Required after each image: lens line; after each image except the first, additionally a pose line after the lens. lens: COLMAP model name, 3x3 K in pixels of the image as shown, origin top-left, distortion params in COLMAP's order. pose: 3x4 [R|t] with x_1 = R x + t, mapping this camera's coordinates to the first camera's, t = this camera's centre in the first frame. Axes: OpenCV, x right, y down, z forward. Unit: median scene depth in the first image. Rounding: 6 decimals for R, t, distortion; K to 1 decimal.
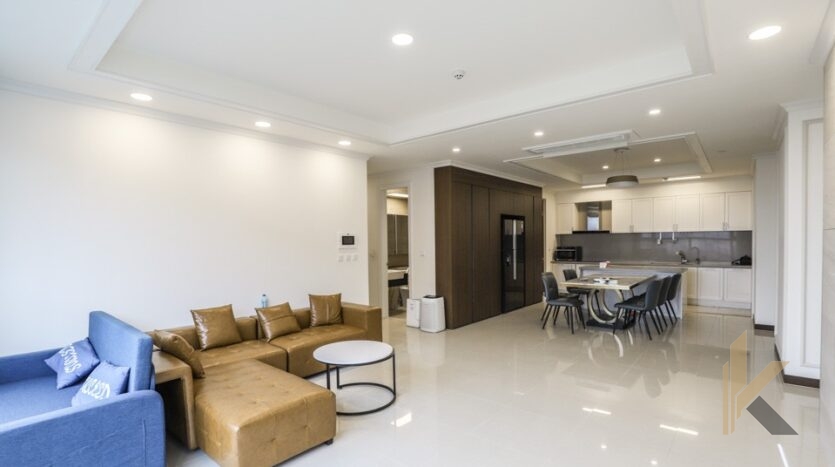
lens RADIAL K [[387.9, 0, 417.8], [0, 387.9, 252.5], [0, 0, 1]] dist [-0.020965, -0.000130]
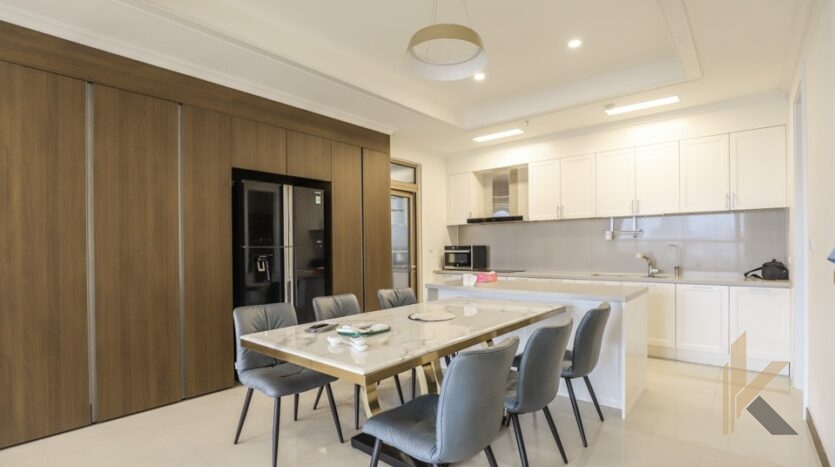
lens RADIAL K [[395.6, 0, 419.2], [0, 395.6, 250.6], [0, 0, 1]] dist [-0.017191, -0.000067]
pose [[0.999959, 0.002240, 0.008818, 0.368734], [-0.002048, 0.999762, -0.021702, 0.006672], [-0.008865, 0.021683, 0.999726, 0.463787]]
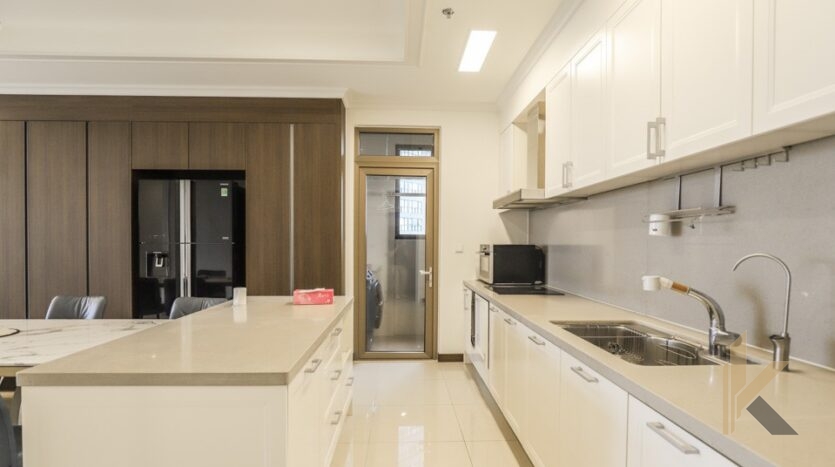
lens RADIAL K [[420.1, 0, 413.8], [0, 420.1, 249.0], [0, 0, 1]] dist [-0.002912, -0.000260]
pose [[0.672201, 0.027078, -0.739873, 0.732685], [-0.035404, 0.999363, 0.004409, -0.011399], [0.739521, 0.023231, 0.672732, 0.782416]]
